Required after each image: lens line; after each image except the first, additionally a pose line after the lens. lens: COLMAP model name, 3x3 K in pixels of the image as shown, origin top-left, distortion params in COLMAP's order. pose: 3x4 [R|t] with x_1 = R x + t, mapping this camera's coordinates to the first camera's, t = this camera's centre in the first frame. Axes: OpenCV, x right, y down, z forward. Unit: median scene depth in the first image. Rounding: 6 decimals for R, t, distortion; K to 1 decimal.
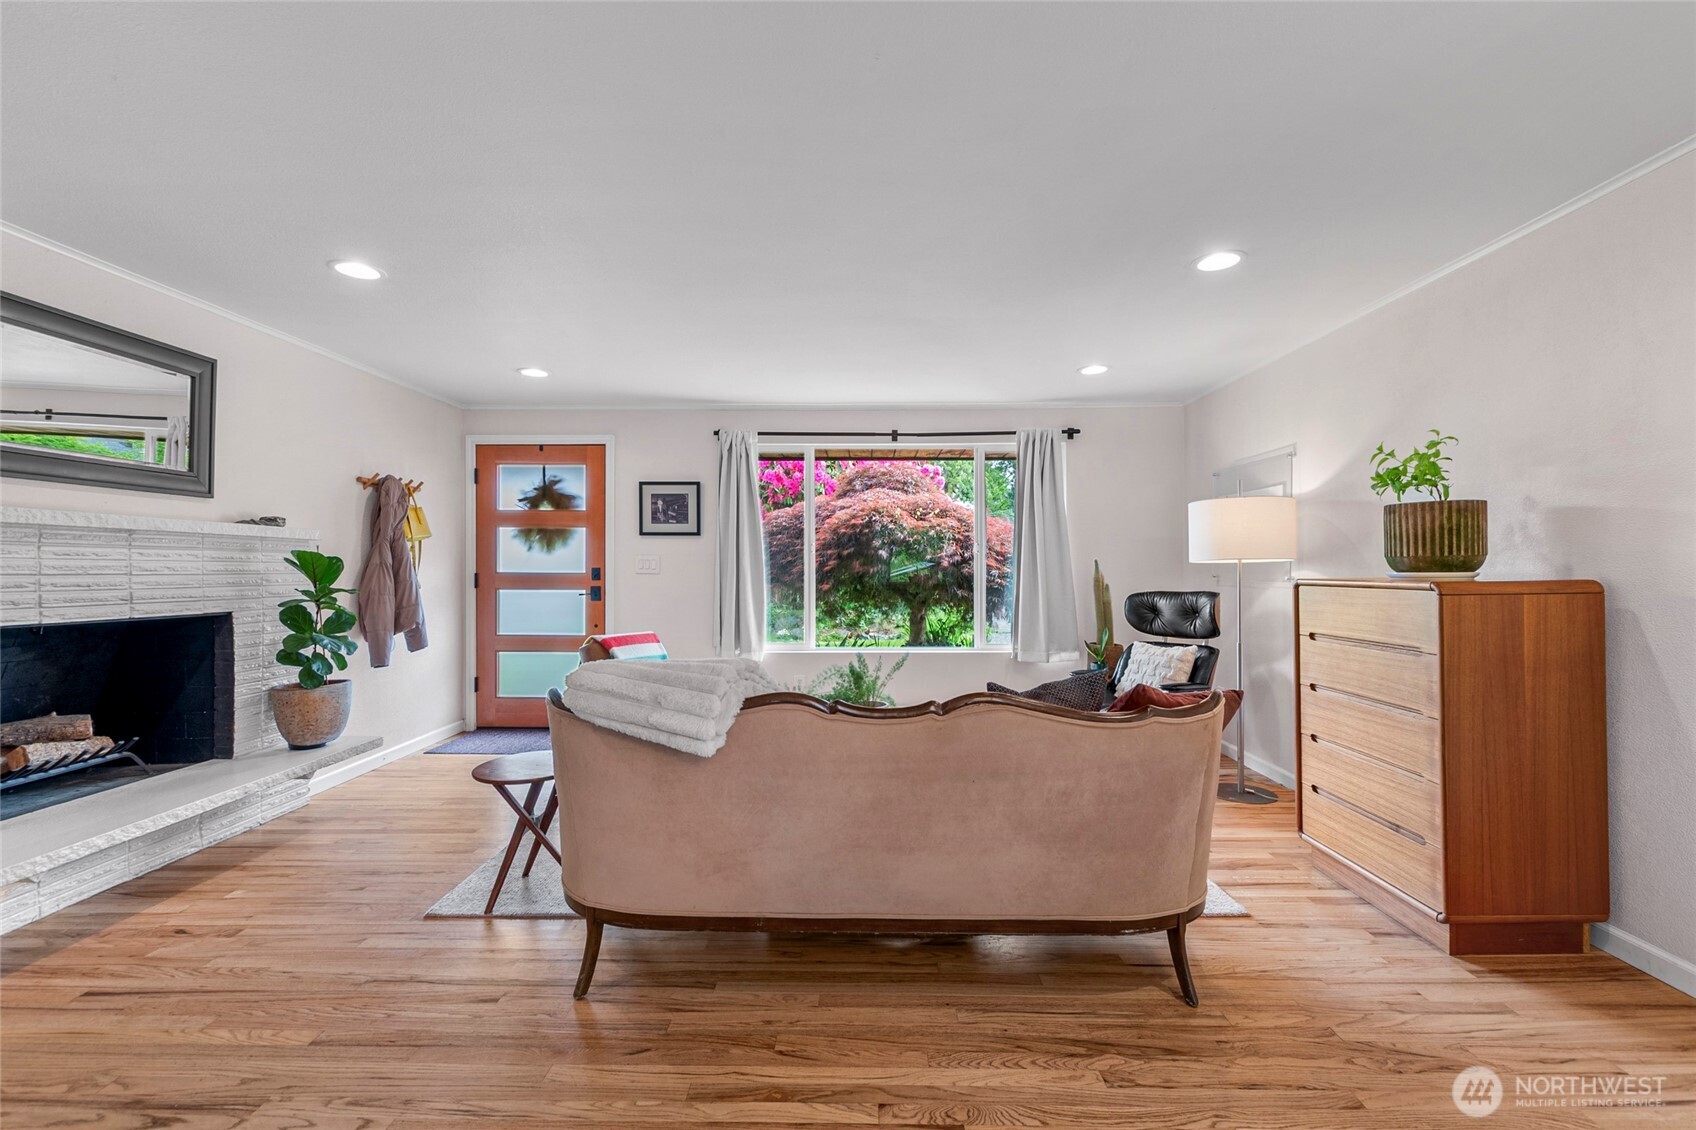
lens RADIAL K [[730.4, 0, 848.0], [0, 730.4, 569.0], [0, 0, 1]] dist [0.001950, -0.000907]
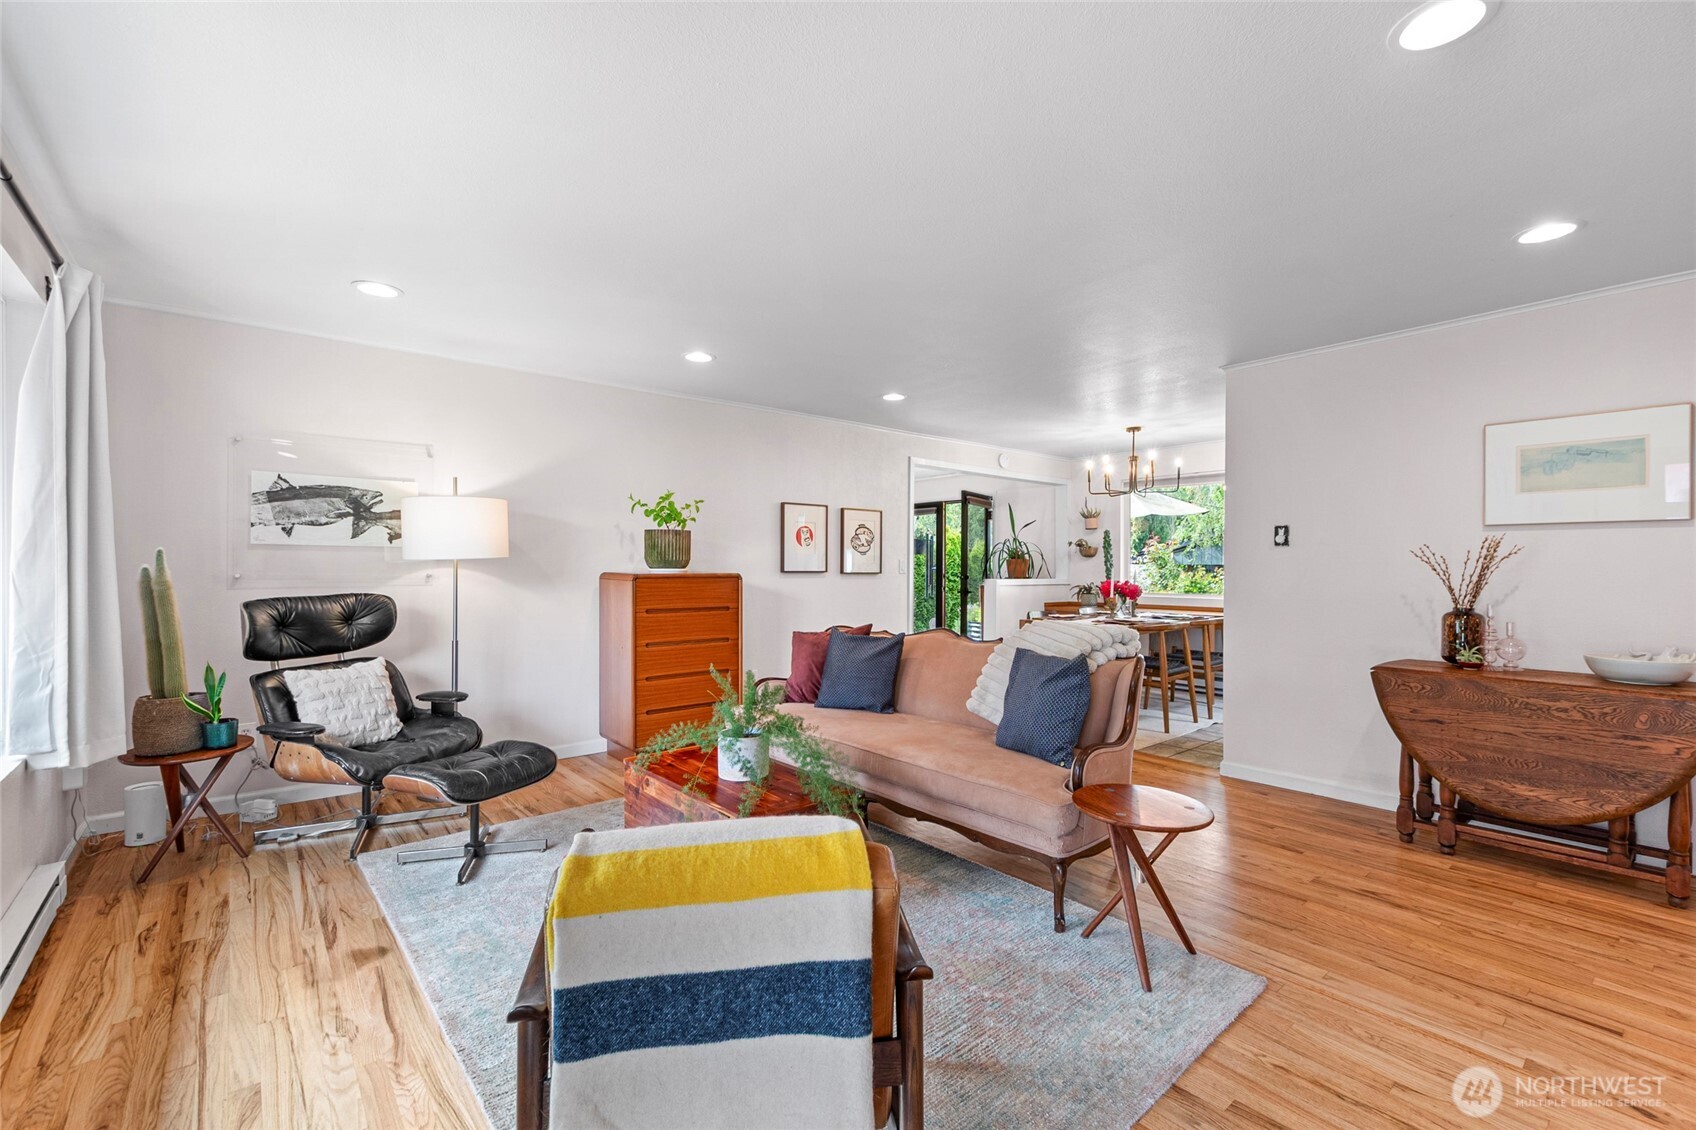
lens RADIAL K [[730.4, 0, 848.0], [0, 730.4, 569.0], [0, 0, 1]] dist [0.001950, -0.000907]
pose [[-0.653950, -0.005615, 0.756517, -0.516978], [-0.000469, 0.999975, 0.007016, -0.005375], [-0.756538, 0.004233, -0.653936, 1.098784]]
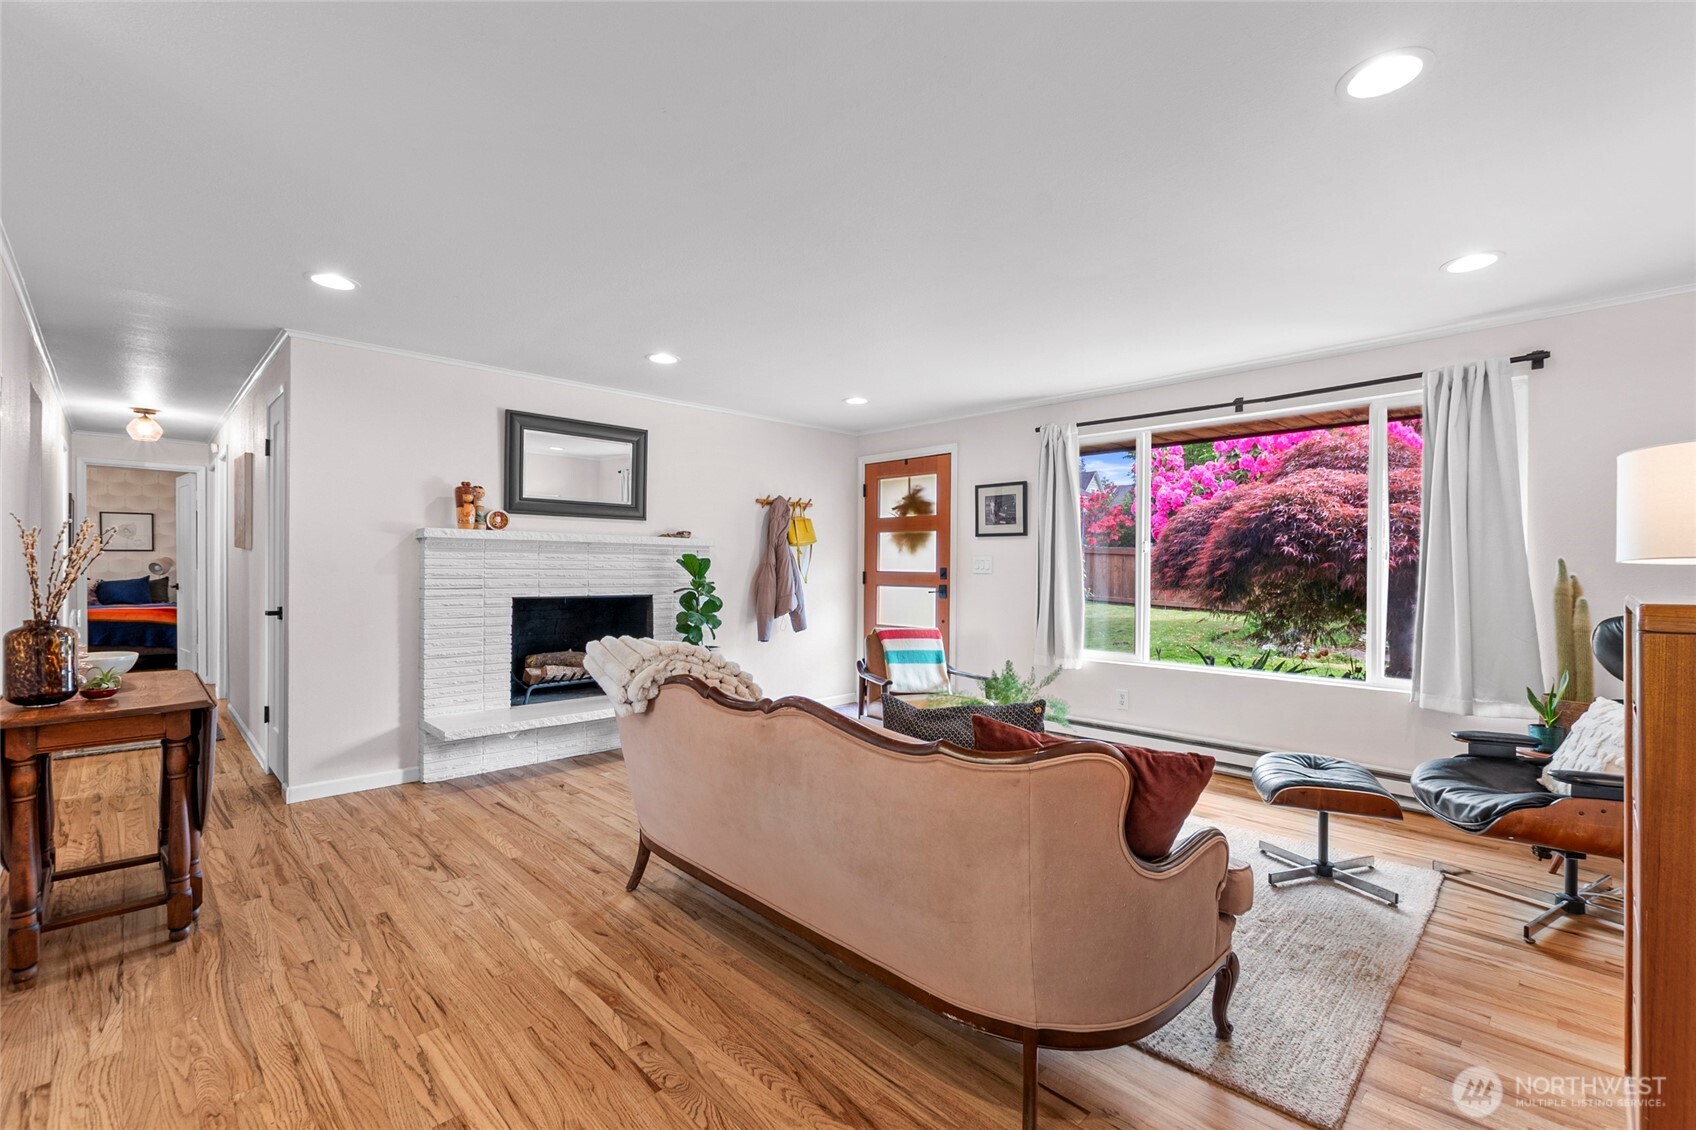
lens RADIAL K [[730.4, 0, 848.0], [0, 730.4, 569.0], [0, 0, 1]] dist [0.001950, -0.000907]
pose [[0.714042, 0.006350, -0.700074, 0.387467], [-0.007502, 0.999971, 0.001419, 0.000032], [0.700062, 0.004239, 0.714069, 0.152116]]
